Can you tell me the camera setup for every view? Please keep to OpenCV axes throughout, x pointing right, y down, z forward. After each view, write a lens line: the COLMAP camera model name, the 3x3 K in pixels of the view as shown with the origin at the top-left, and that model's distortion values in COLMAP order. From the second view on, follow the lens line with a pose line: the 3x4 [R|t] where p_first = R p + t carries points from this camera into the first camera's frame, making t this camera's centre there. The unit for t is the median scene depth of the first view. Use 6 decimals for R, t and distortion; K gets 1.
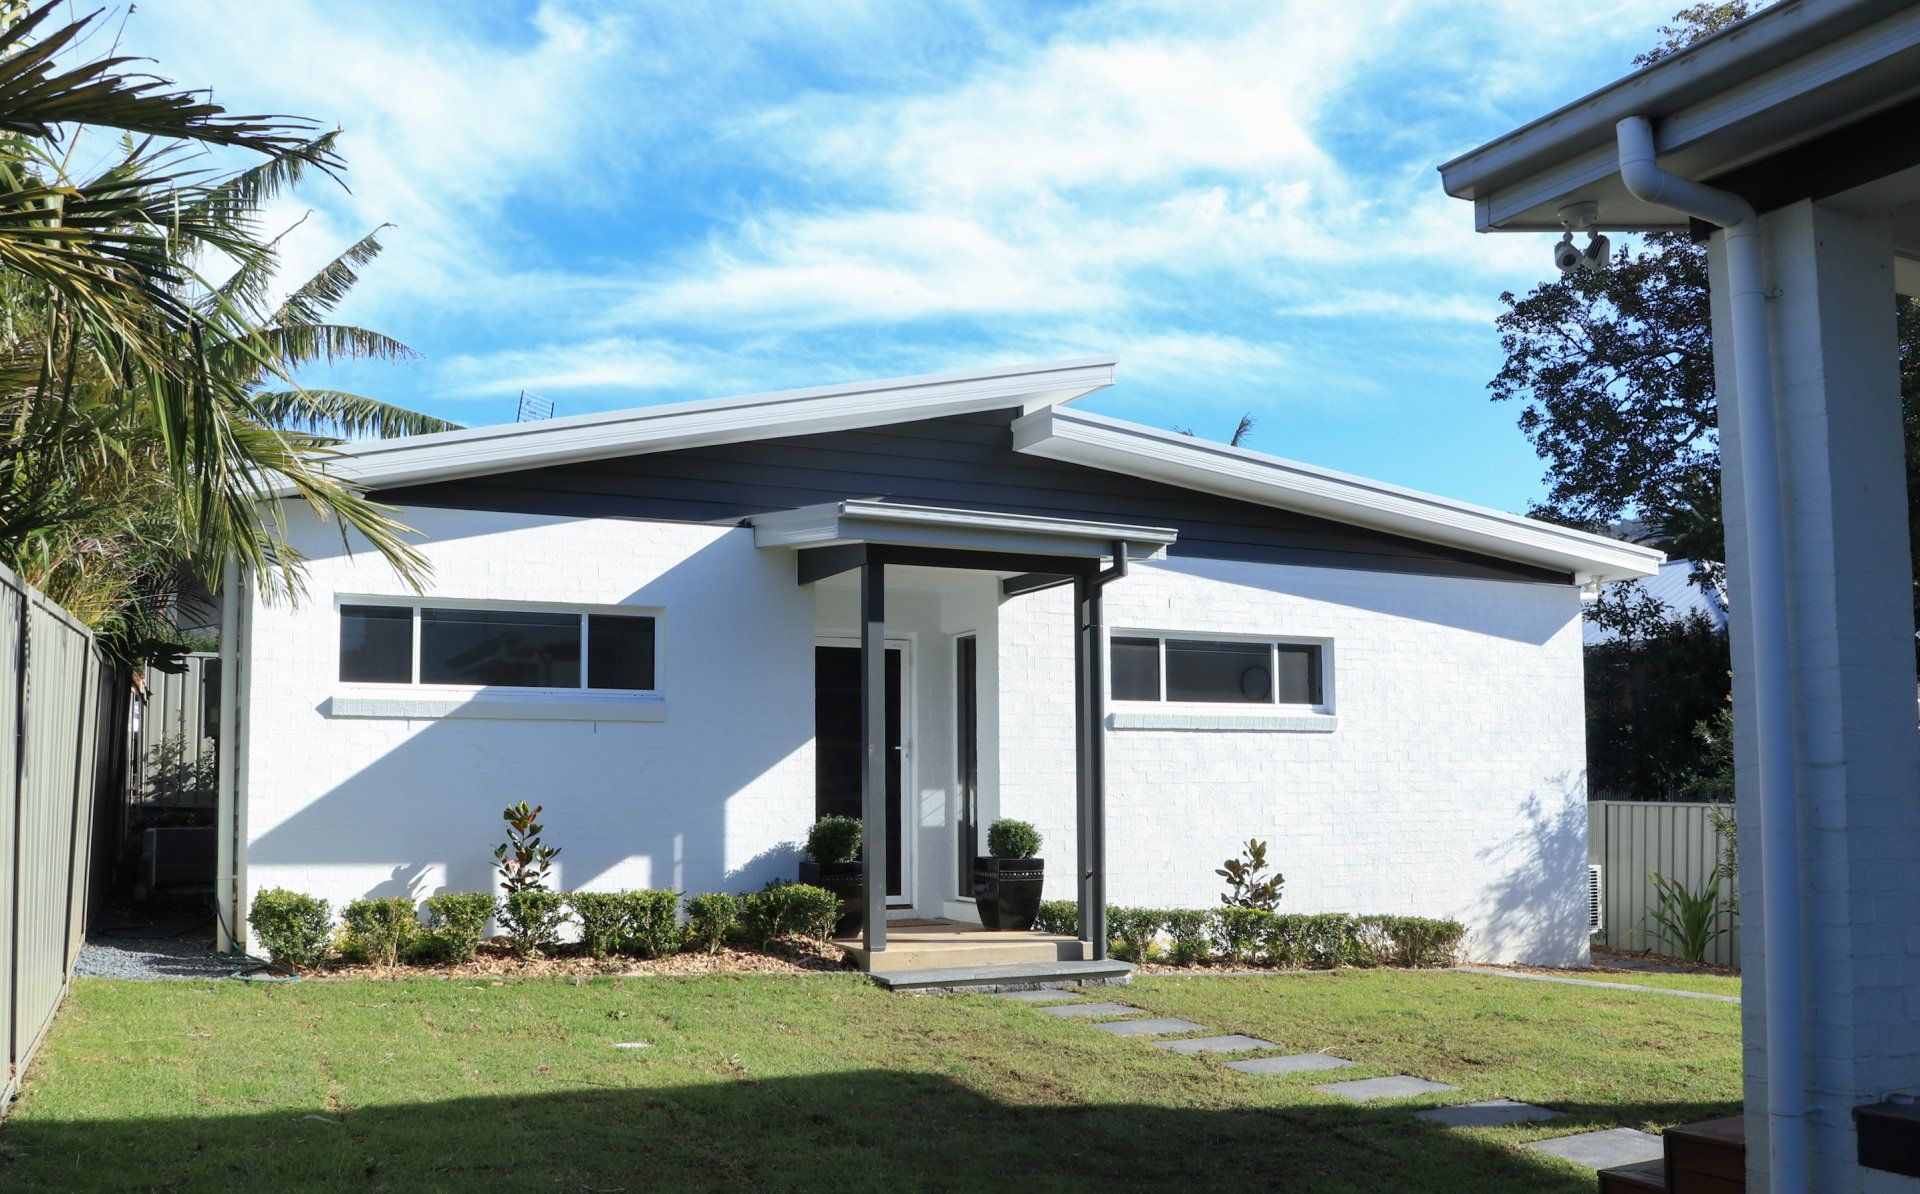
lens RADIAL K [[1656.1, 0, 960.0], [0, 1656.1, 597.0], [0, 0, 1]] dist [-0.041151, -0.000532]
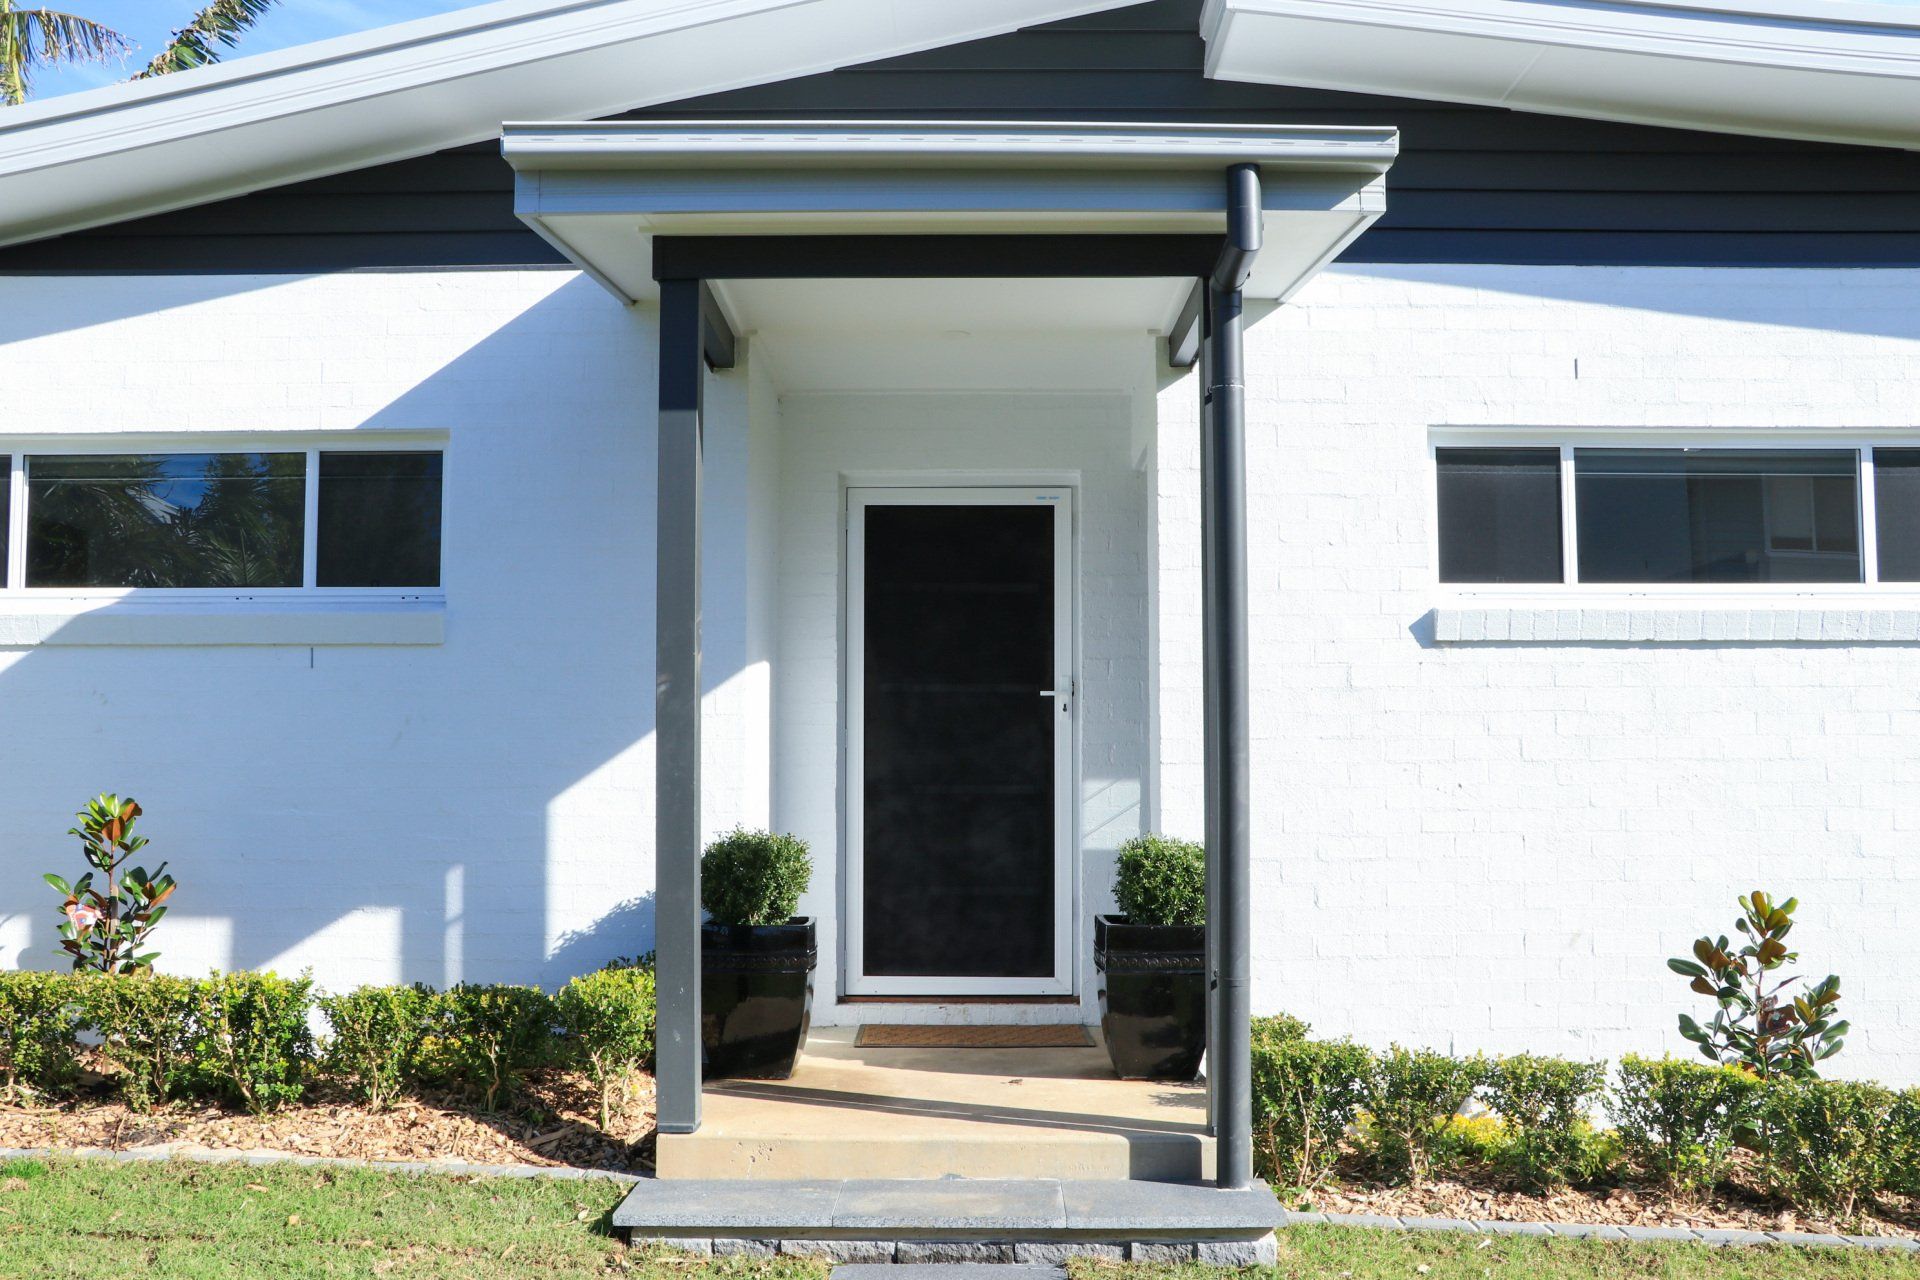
lens RADIAL K [[1832.3, 0, 960.0], [0, 1832.3, 640.0], [0, 0, 1]] dist [-0.170673, 0.308164]
pose [[0.893456, -0.028167, -0.448267, 0.216183], [0.049283, 0.998153, 0.035509, 0.058389], [0.446439, -0.053818, 0.893194, 0.533165]]
